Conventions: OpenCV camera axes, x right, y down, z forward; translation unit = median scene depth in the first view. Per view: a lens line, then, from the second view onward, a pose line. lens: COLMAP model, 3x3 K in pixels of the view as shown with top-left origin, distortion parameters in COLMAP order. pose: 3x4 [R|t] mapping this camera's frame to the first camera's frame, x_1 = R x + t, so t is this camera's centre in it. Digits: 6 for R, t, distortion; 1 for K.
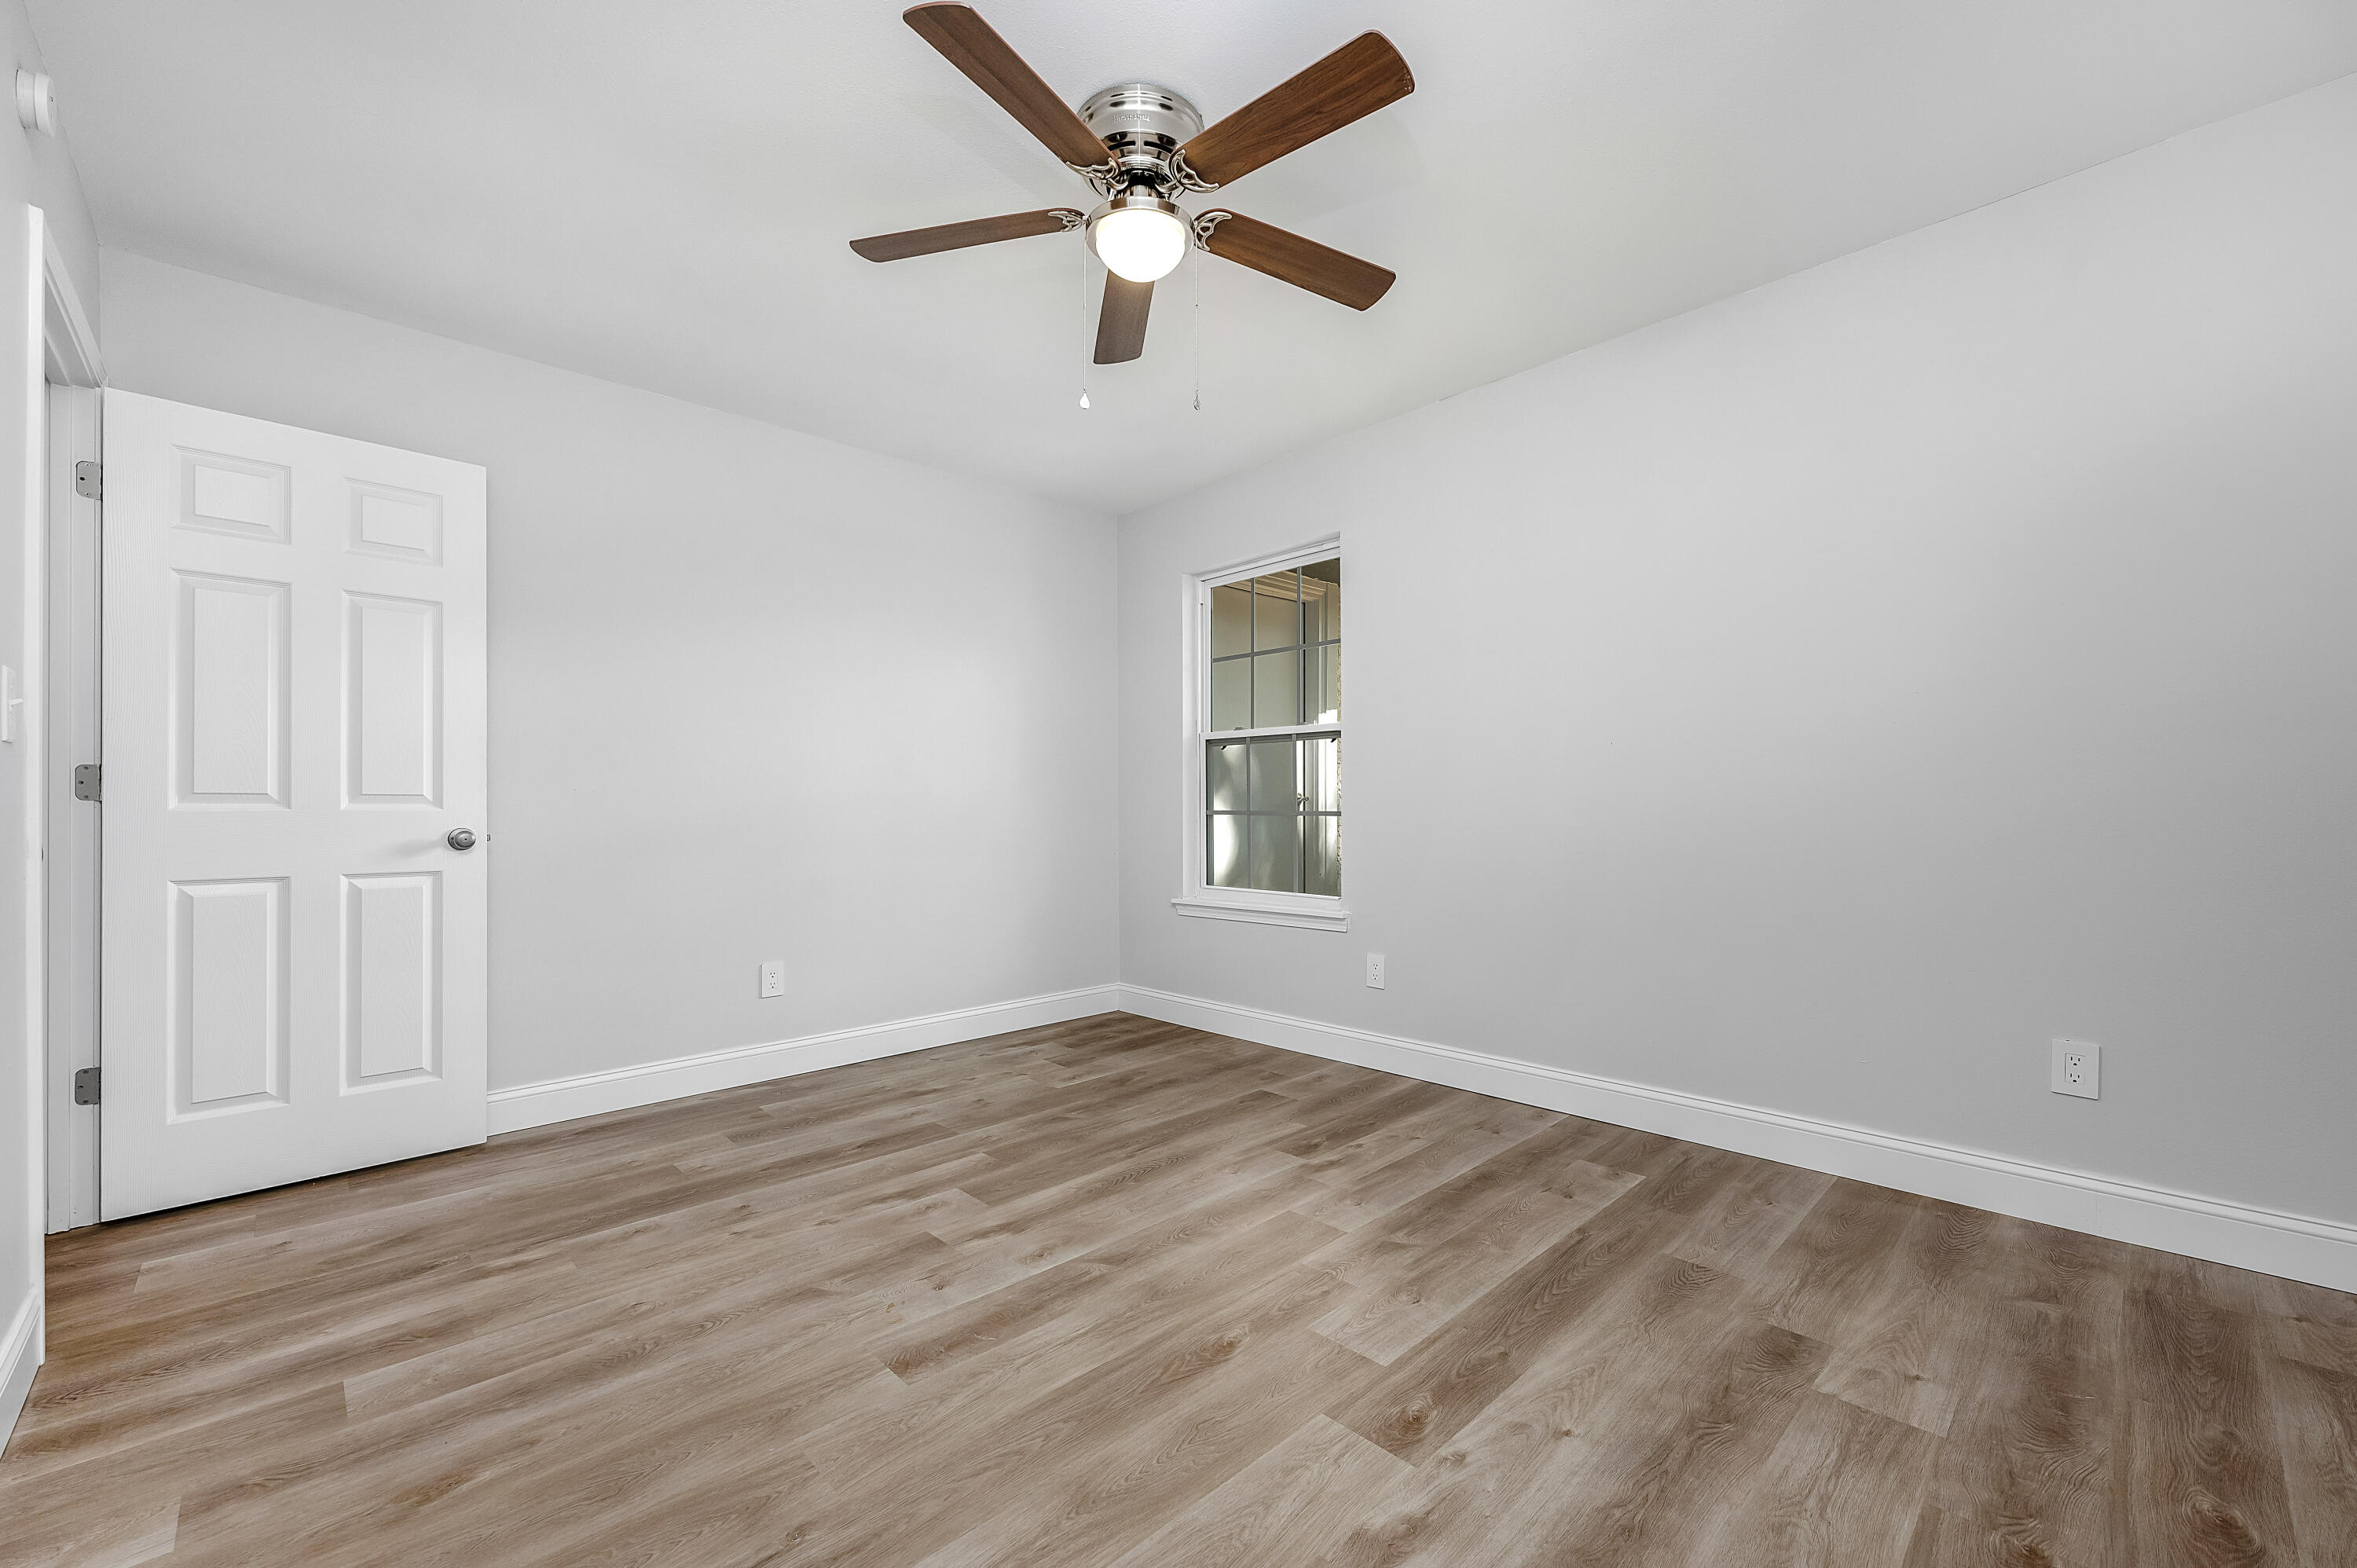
lens RADIAL K [[943.4, 0, 1184.5], [0, 943.4, 801.1], [0, 0, 1]] dist [-0.000780, 0.000393]
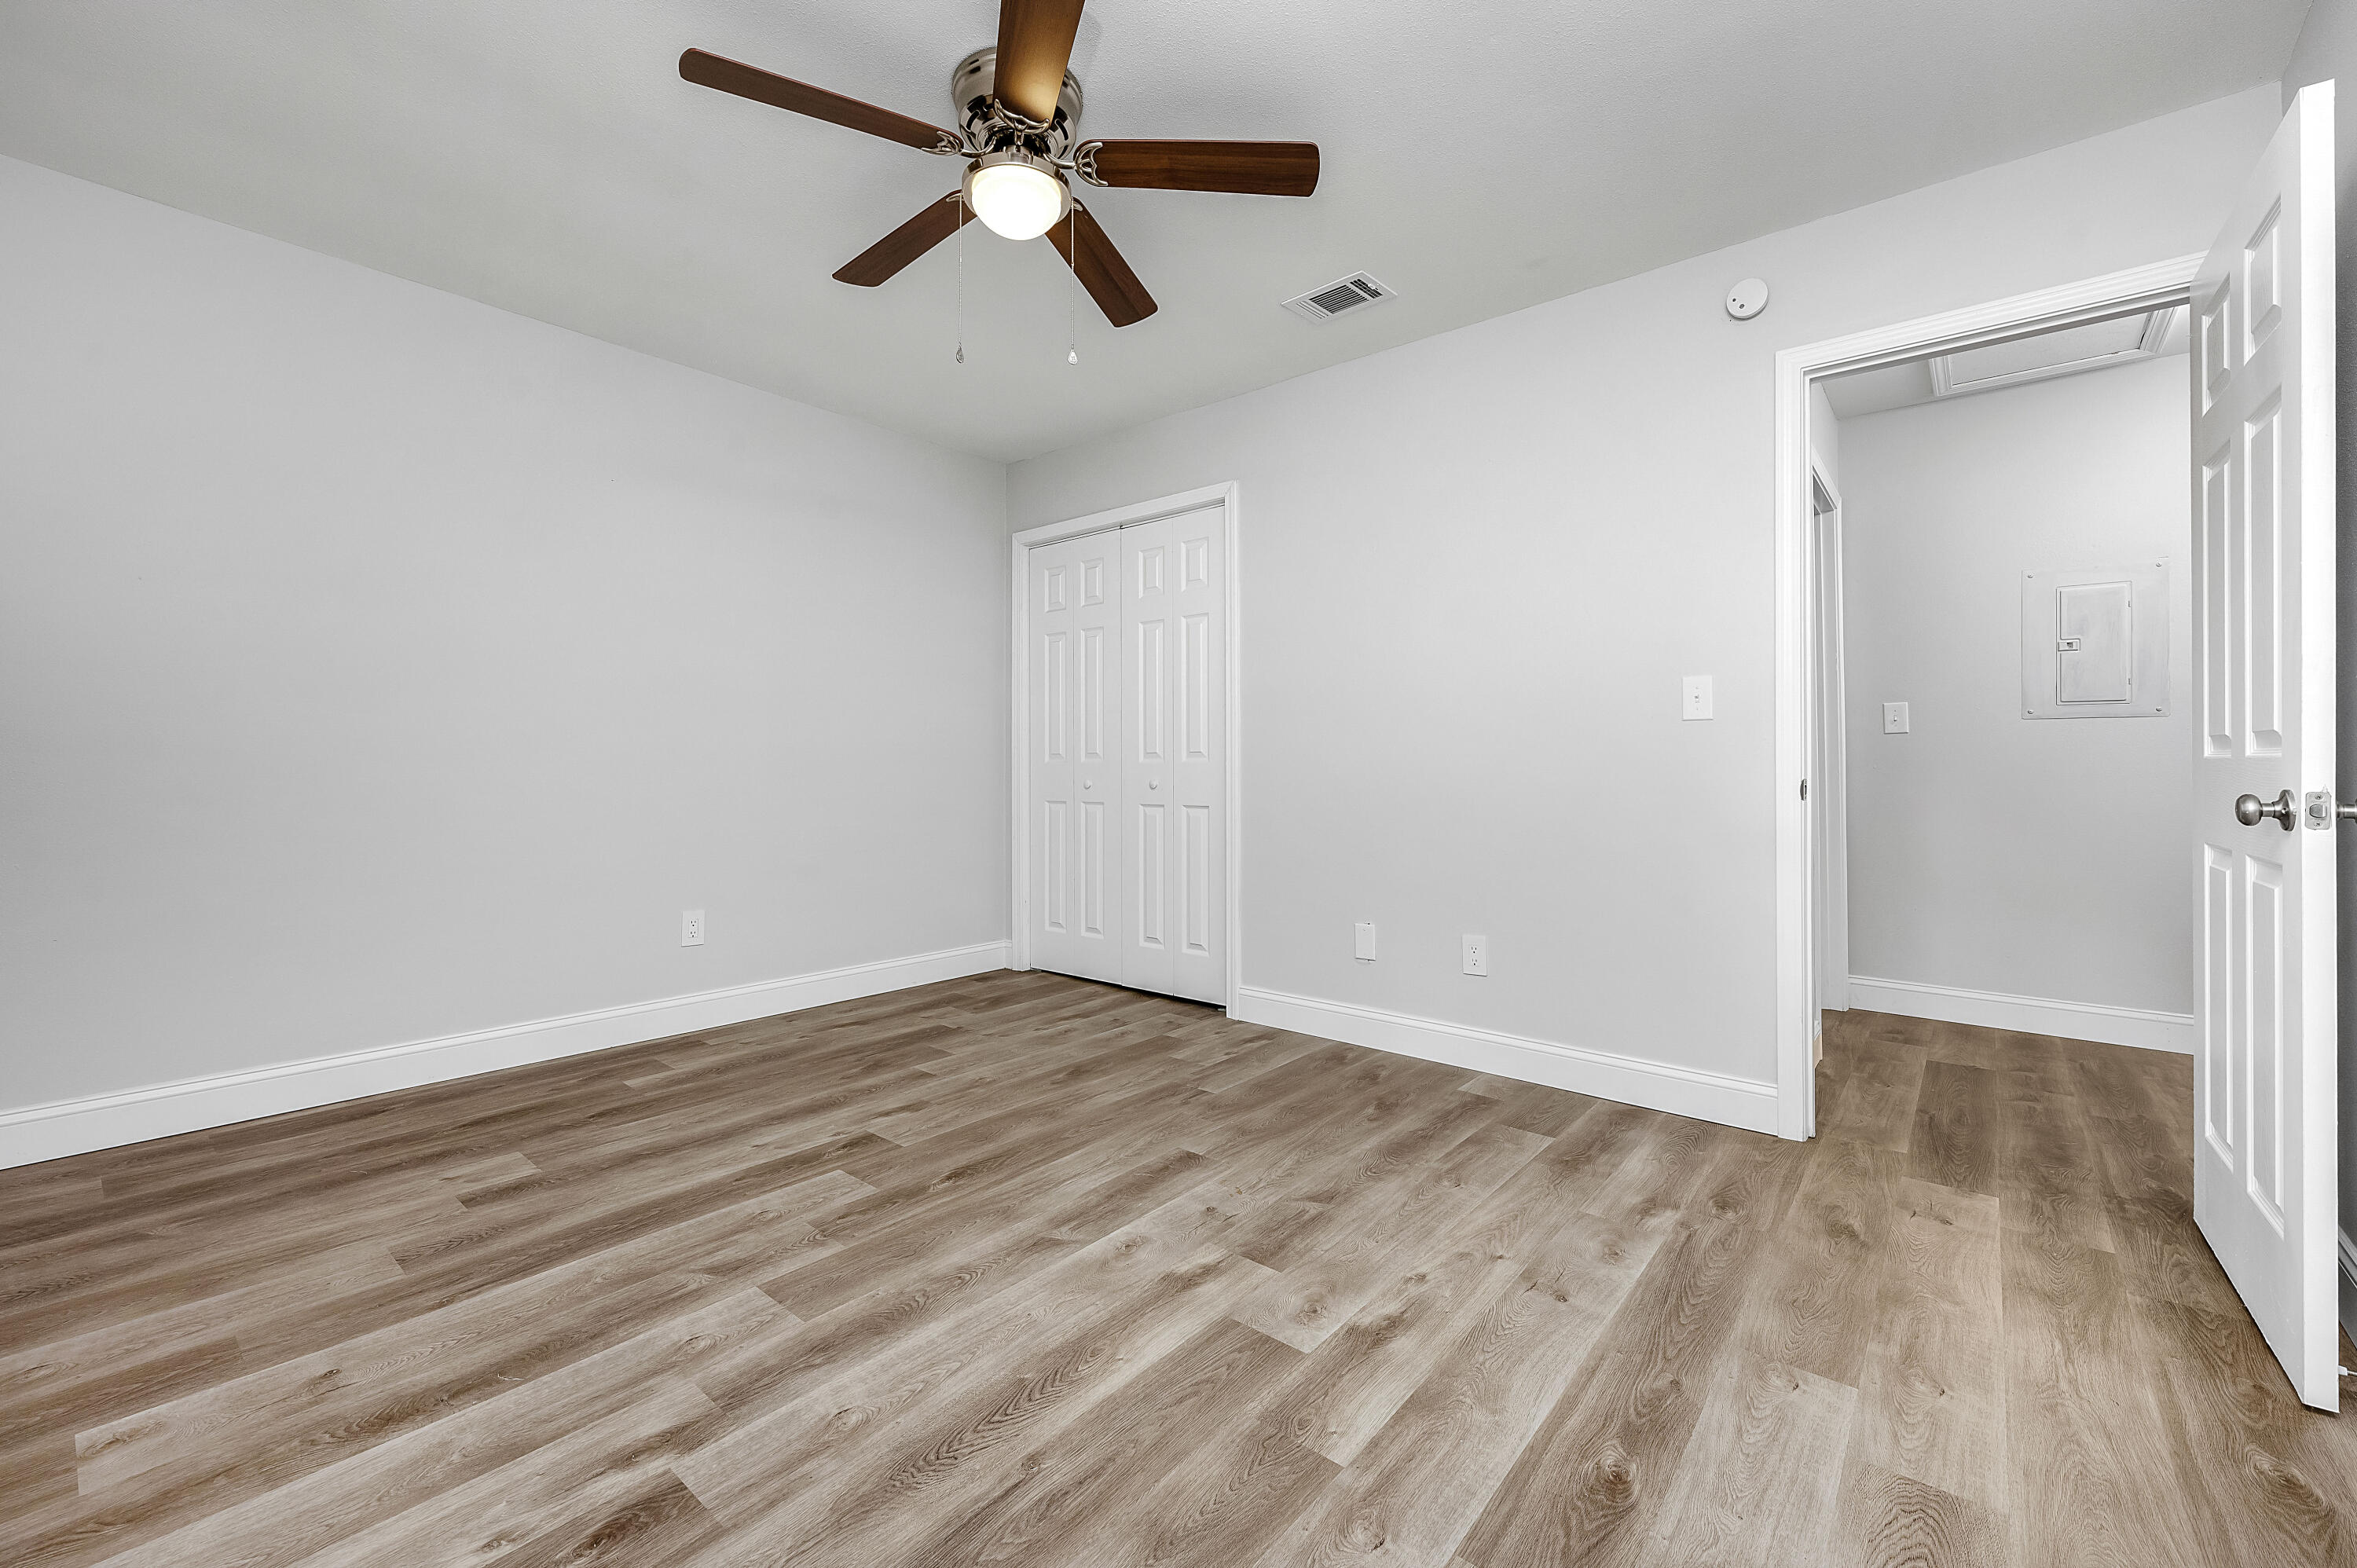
lens RADIAL K [[959.0, 0, 1184.6], [0, 959.0, 765.8], [0, 0, 1]] dist [0.000921, -0.000113]
pose [[-0.993886, 0.003503, -0.110354, -0.097312], [0.004393, 0.999960, -0.007824, 0.020022], [0.110322, -0.008261, -0.993862, 1.784781]]
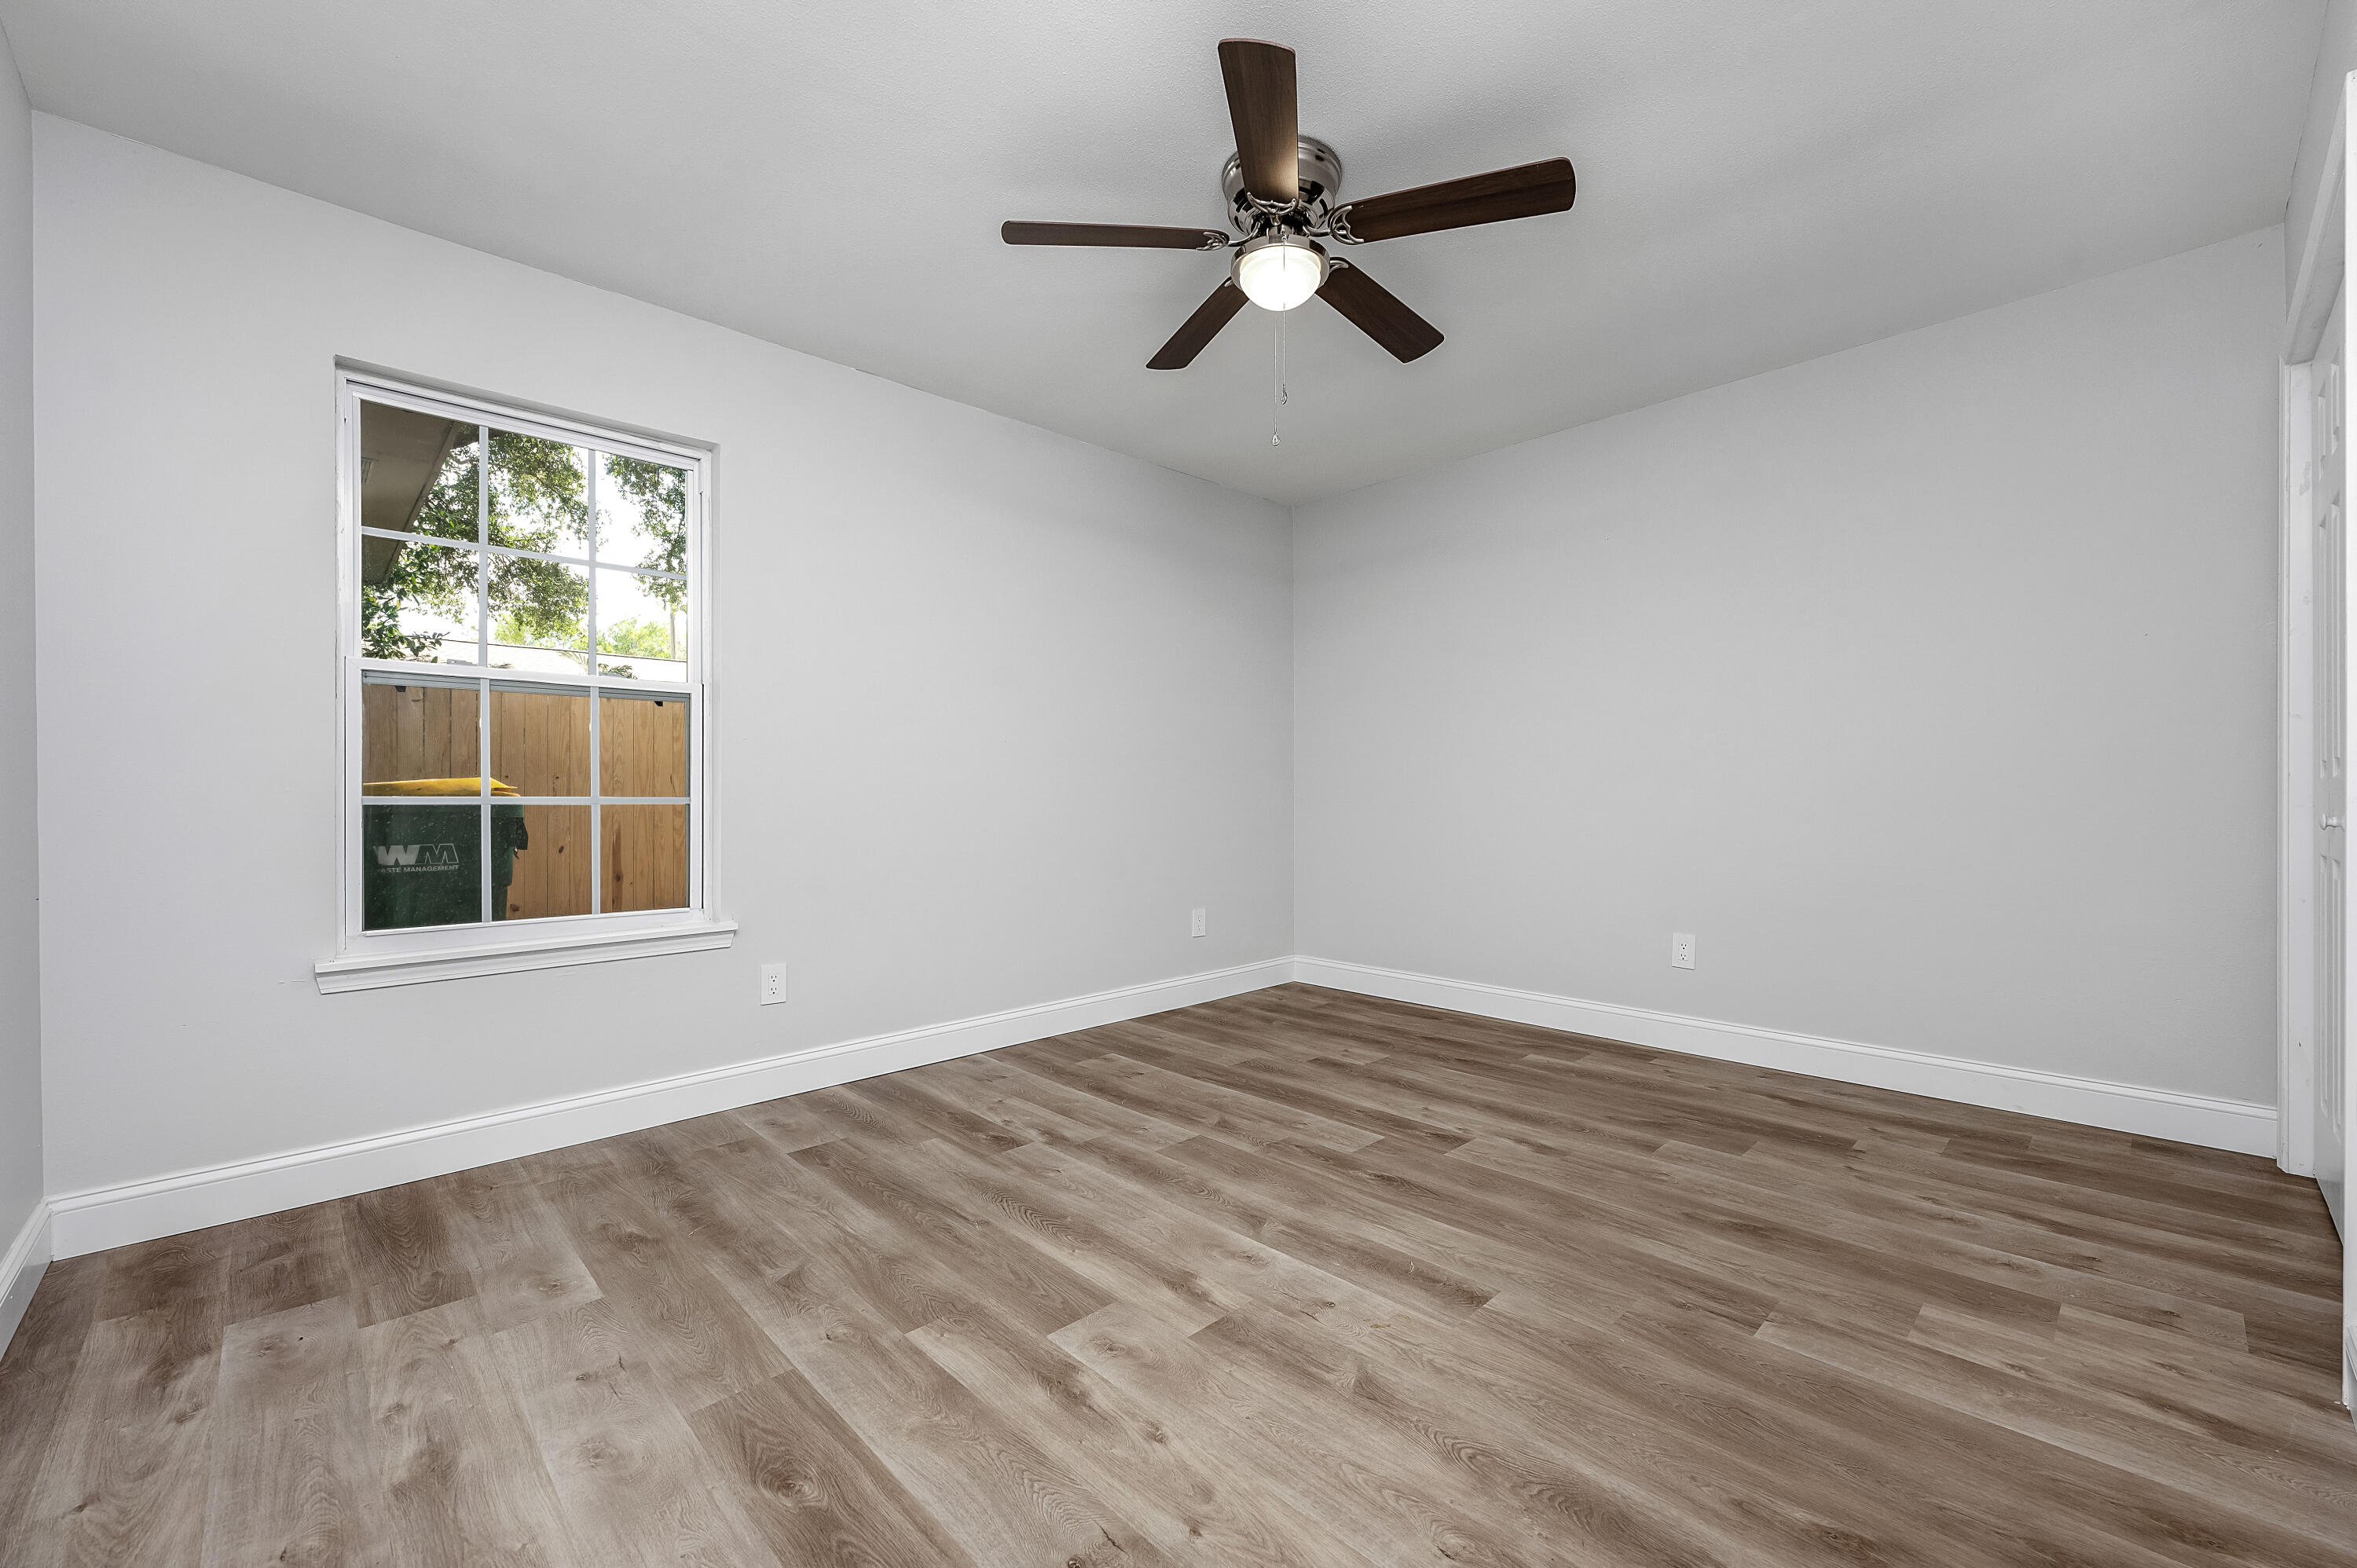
lens RADIAL K [[943.4, 0, 1184.5], [0, 943.4, 801.1], [0, 0, 1]] dist [-0.000780, 0.000393]
pose [[-0.000860, -0.000727, 0.999999, -1.012211], [-0.001469, 0.999999, 0.000725, 0.021377], [-0.999999, -0.001469, -0.000861, 0.981488]]
